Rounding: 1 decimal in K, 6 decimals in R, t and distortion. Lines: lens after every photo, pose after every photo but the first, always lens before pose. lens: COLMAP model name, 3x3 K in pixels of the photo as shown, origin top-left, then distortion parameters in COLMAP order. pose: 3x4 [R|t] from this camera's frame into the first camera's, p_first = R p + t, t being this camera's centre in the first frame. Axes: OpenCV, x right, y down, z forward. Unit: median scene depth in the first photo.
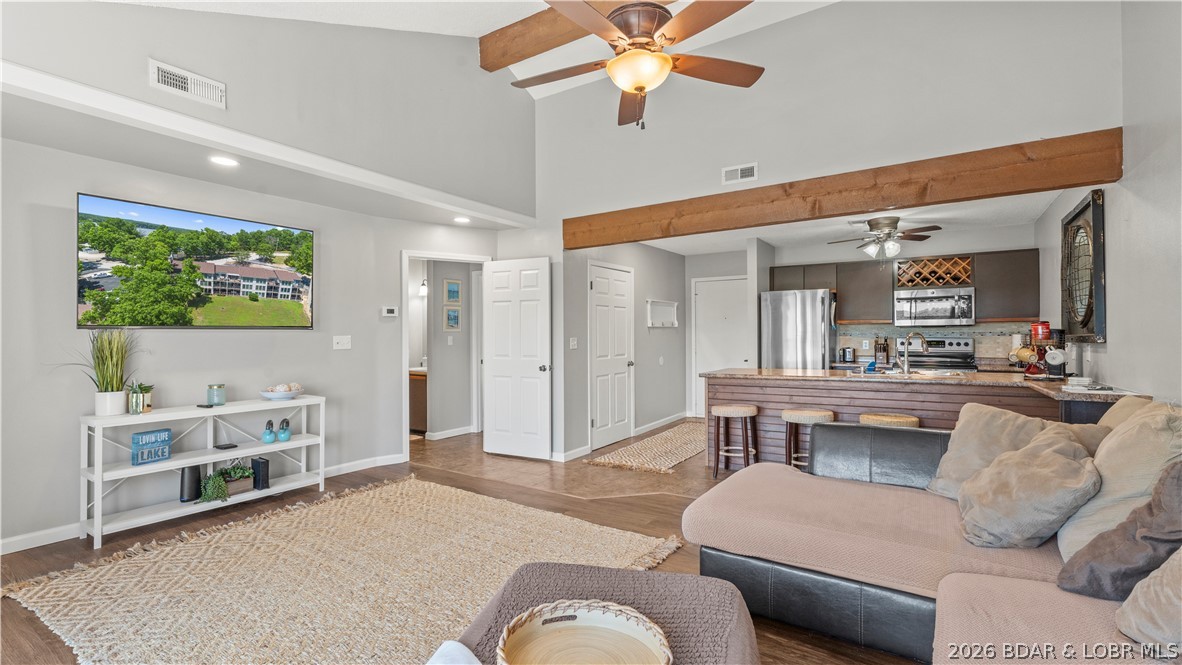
lens RADIAL K [[520.5, 0, 580.4], [0, 520.5, 329.0], [0, 0, 1]] dist [0.000119, 0.000270]
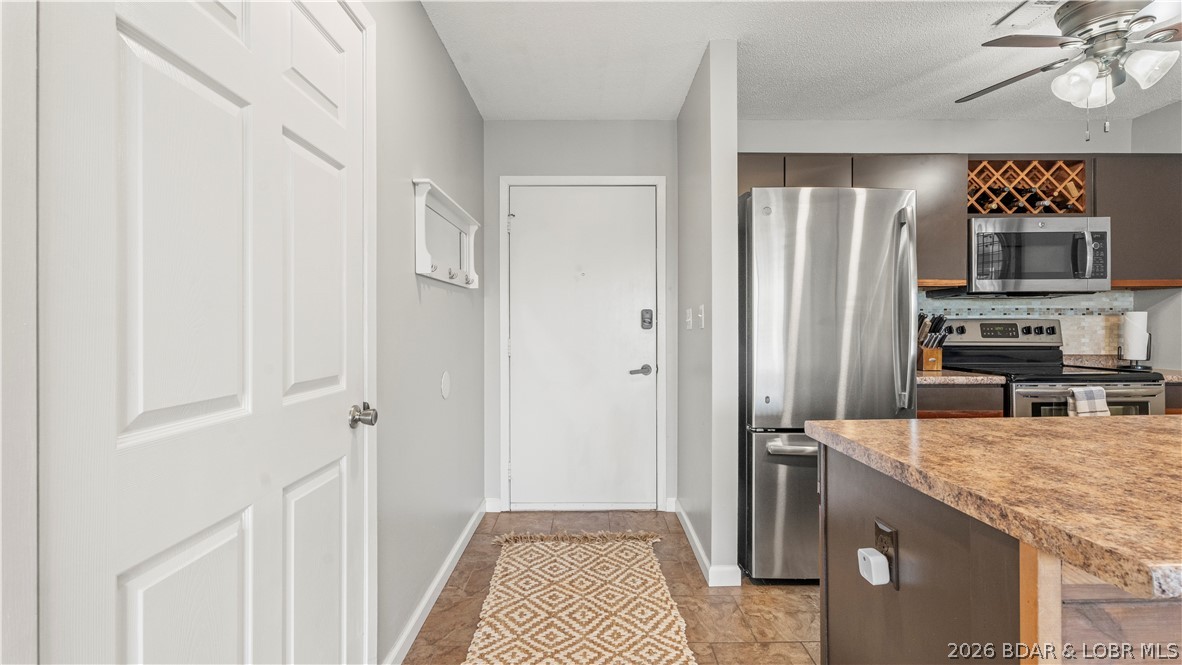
lens RADIAL K [[530.2, 0, 591.4], [0, 530.2, 326.9], [0, 0, 1]] dist [0.000386, 0.000006]
pose [[0.827263, 0.005334, 0.561790, 0.072129], [-0.009009, 0.999952, 0.003773, 0.039866], [-0.561743, -0.008183, 0.827271, 1.185247]]
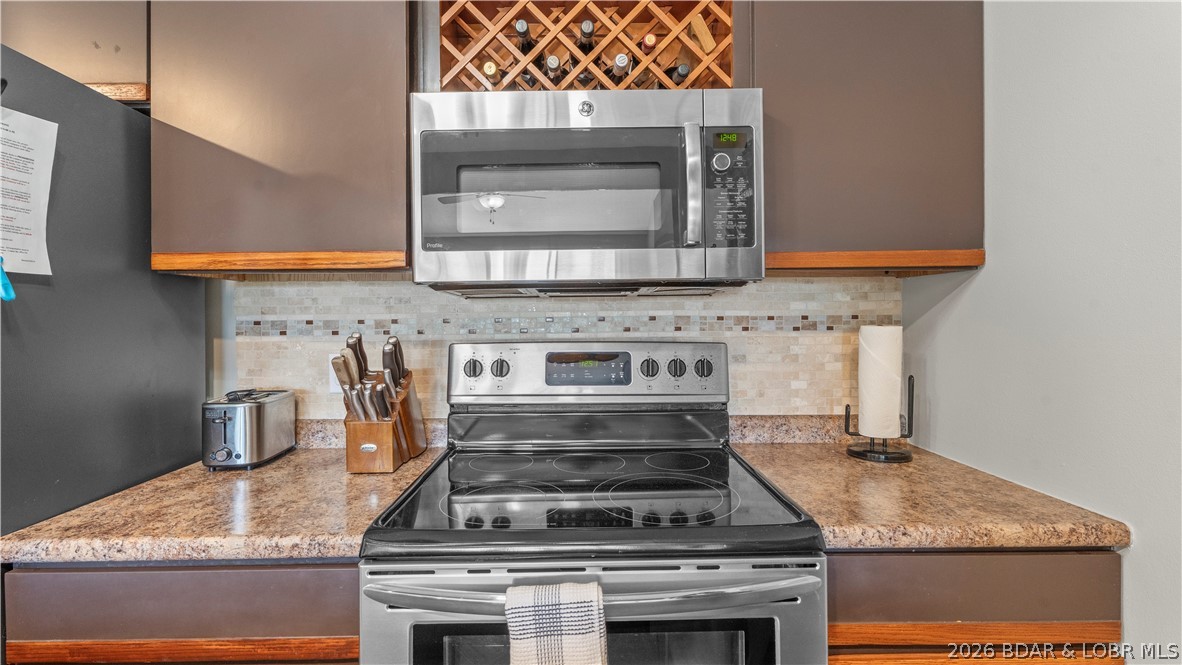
lens RADIAL K [[527.8, 0, 586.4], [0, 527.8, 317.9], [0, 0, 1]] dist [-0.000824, -0.000173]
pose [[0.822194, -0.000009, 0.569207, 0.813741], [-0.003369, 0.999982, 0.004882, 0.007707], [-0.569197, -0.005931, 0.822180, 1.208845]]
